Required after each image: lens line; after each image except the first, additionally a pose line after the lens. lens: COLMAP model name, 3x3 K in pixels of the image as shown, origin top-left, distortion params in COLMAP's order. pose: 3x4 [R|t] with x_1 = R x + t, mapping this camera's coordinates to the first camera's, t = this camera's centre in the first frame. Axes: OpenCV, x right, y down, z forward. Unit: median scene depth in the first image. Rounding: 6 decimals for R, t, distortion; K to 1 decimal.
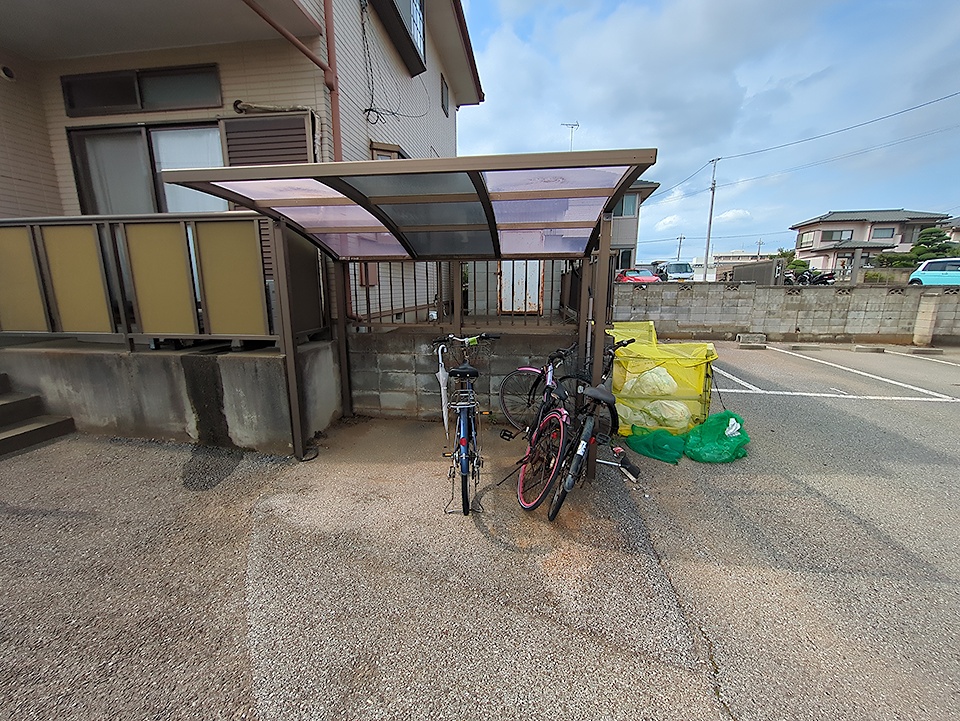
lens RADIAL K [[377.5, 0, 484.0], [0, 377.5, 358.6], [0, 0, 1]] dist [0.001156, -0.000034]
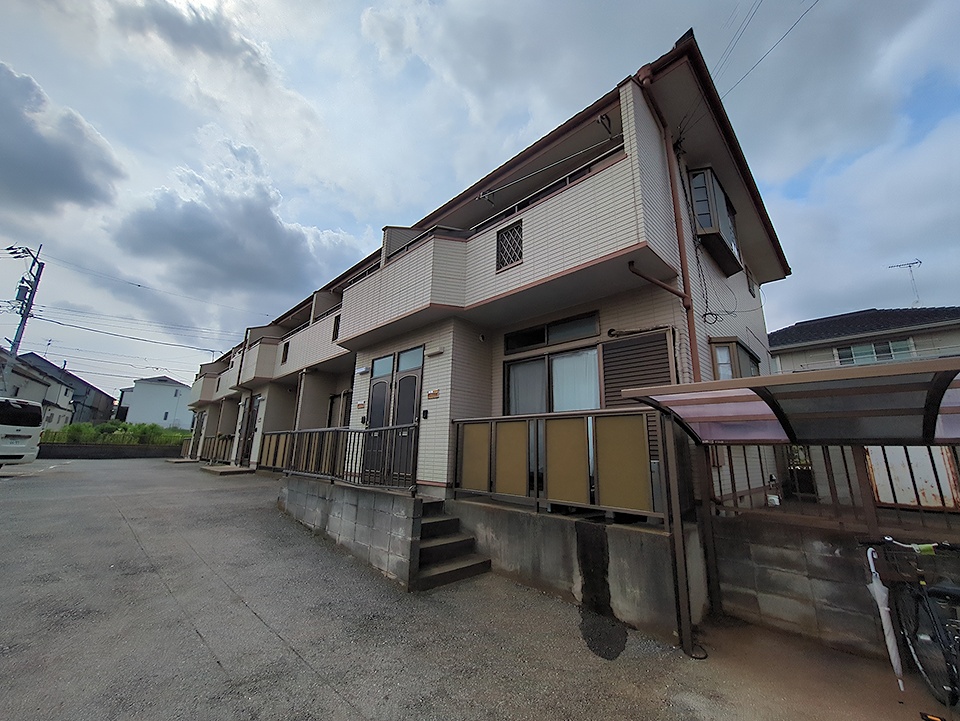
lens RADIAL K [[377.5, 0, 479.5], [0, 377.5, 363.2], [0, 0, 1]] dist [0.001156, -0.000034]
pose [[0.793429, -0.119823, -0.596752, -0.228092], [-0.138996, 0.918855, -0.369304, 0.015542], [0.592580, 0.375962, 0.712391, -0.243218]]
